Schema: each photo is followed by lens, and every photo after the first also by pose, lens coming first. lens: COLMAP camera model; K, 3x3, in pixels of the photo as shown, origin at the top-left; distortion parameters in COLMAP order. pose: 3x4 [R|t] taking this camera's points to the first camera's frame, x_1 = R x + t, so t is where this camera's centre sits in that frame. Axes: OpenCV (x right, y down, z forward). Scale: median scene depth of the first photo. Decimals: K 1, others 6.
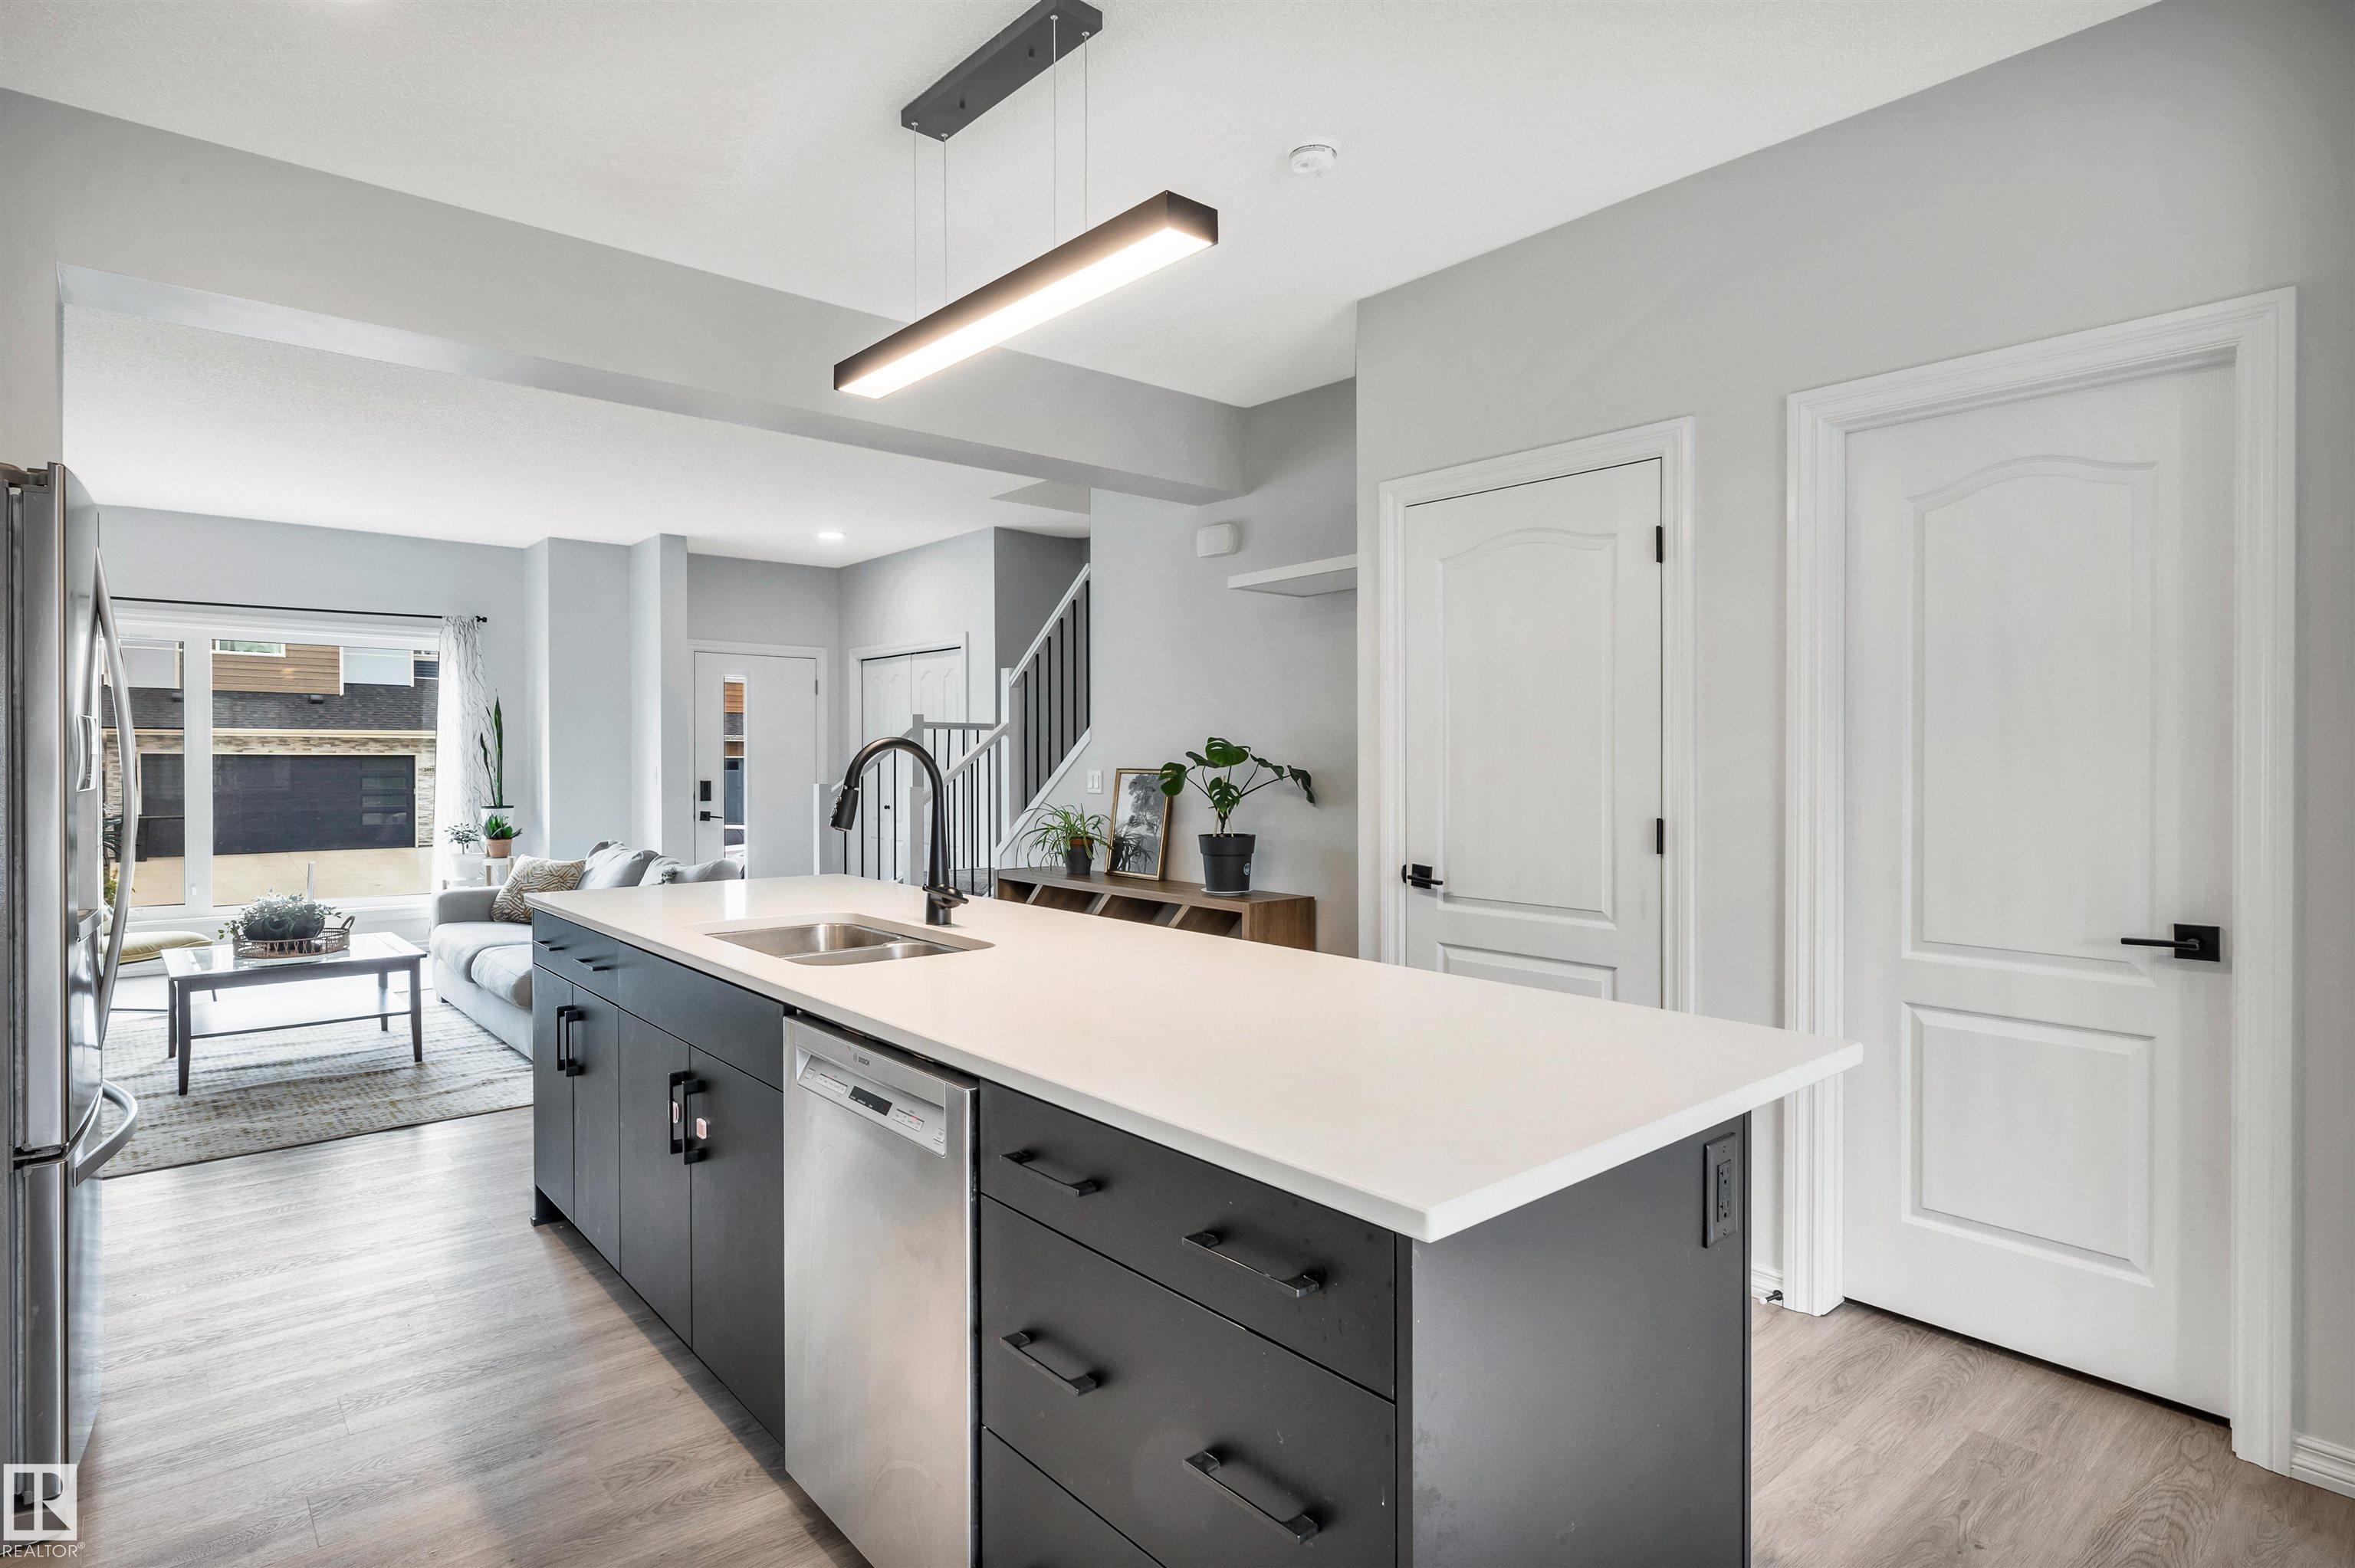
lens RADIAL K [[1245.7, 0, 1178.0], [0, 1245.7, 764.0], [0, 0, 1]] dist [-0.001692, 0.000955]
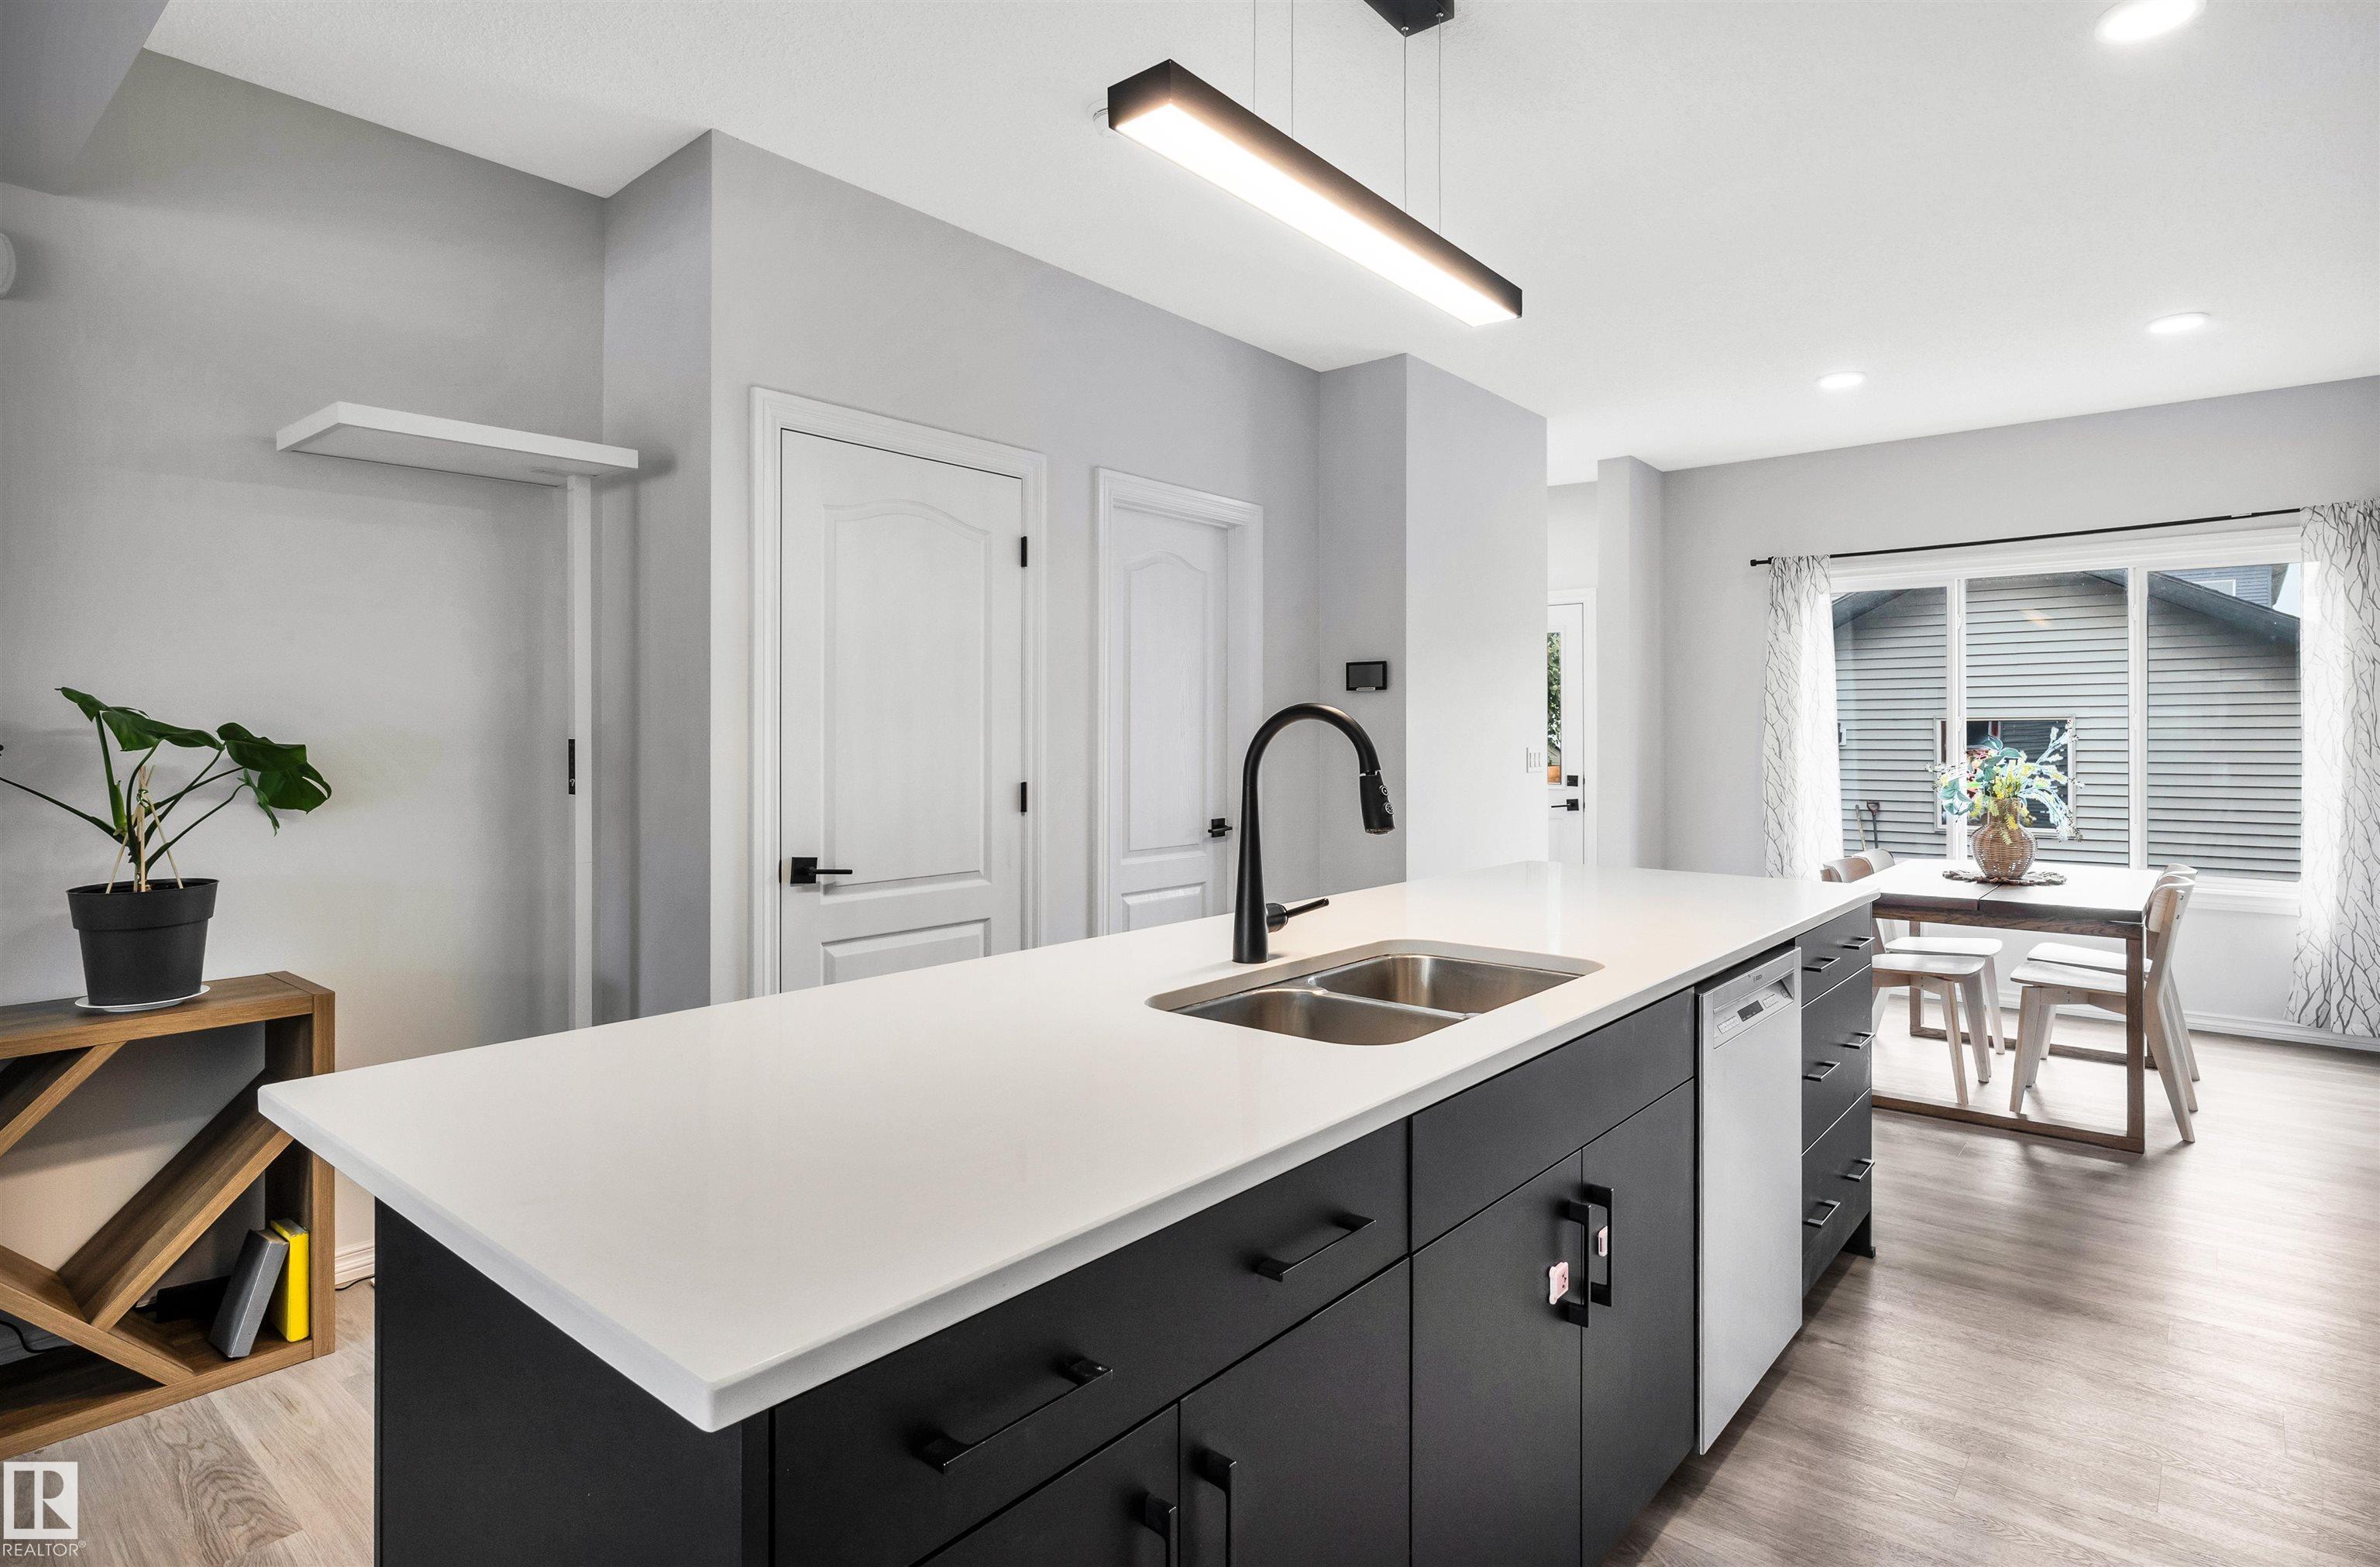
lens RADIAL K [[1232.8, 0, 1200.4], [0, 1232.8, 735.6], [0, 0, 1]] dist [0.023878, 0.000660]
pose [[-0.162522, -0.003173, 0.986700, -0.775976], [0.005227, 0.999978, 0.004077, -0.004618], [-0.986691, 0.005820, -0.162502, 0.987336]]
